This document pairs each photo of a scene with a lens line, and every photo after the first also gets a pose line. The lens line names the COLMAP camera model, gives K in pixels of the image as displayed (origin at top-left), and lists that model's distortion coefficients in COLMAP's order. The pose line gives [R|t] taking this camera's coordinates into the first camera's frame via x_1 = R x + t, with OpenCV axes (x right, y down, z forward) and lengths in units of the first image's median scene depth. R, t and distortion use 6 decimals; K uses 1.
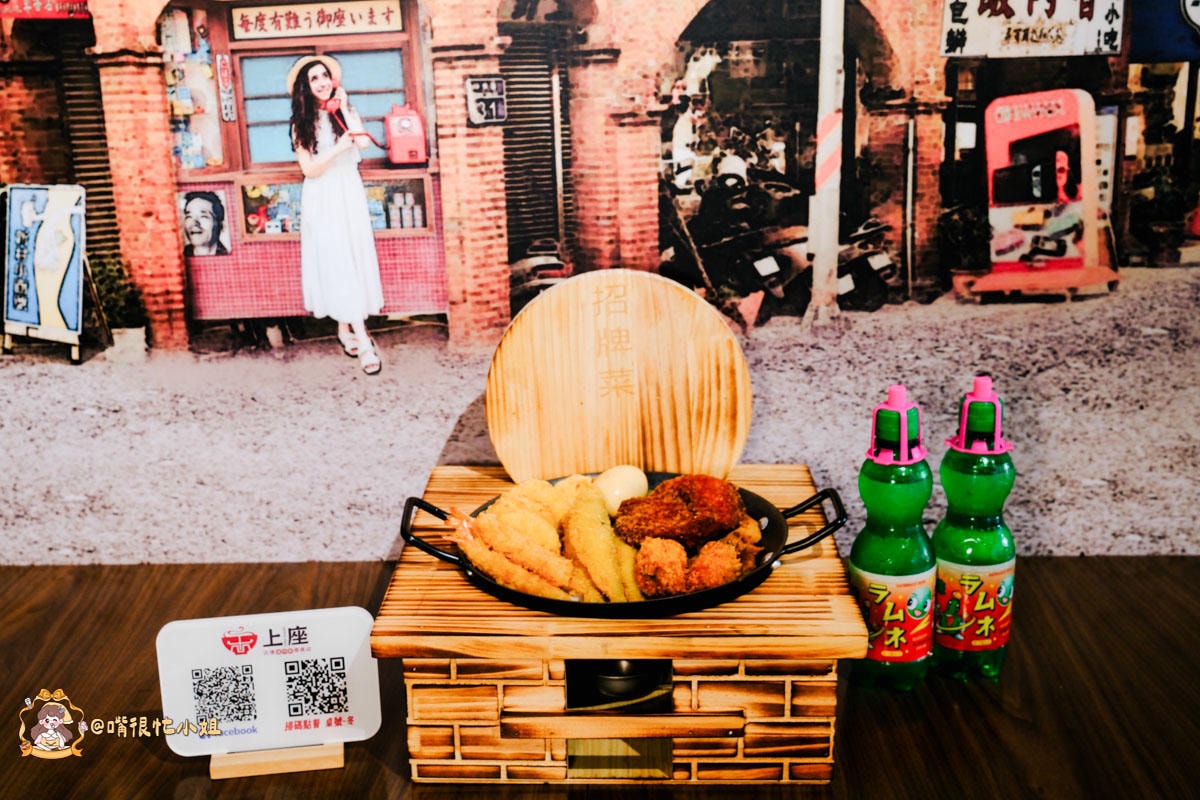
lens RADIAL K [[1323.2, 0, 636.3], [0, 1323.2, 399.0], [0, 0, 1]] dist [-0.022631, -0.013103]
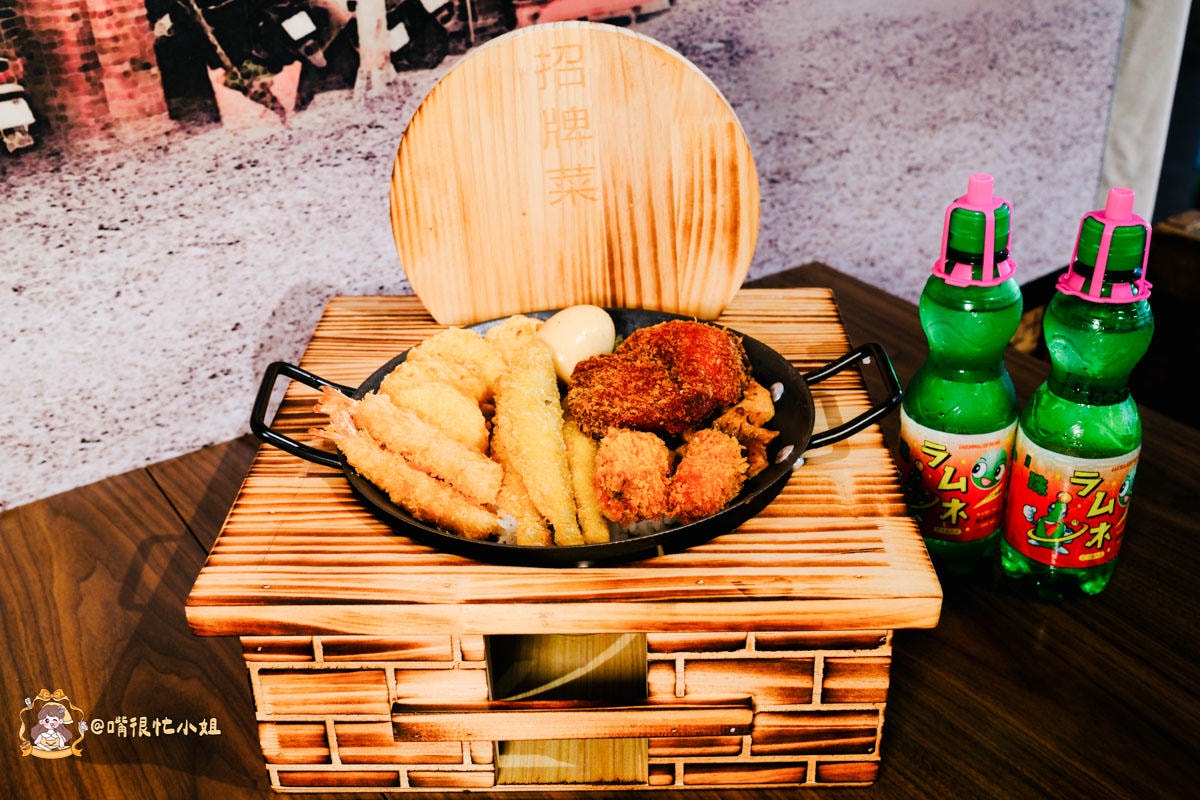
lens RADIAL K [[1323.2, 0, 636.3], [0, 1323.2, 399.0], [0, 0, 1]] dist [-0.022631, -0.013103]
pose [[0.999927, -0.007836, 0.009178, 0.016335], [0.006004, 0.982740, 0.184894, -0.039645], [-0.010469, -0.184826, 0.982716, 0.354114]]
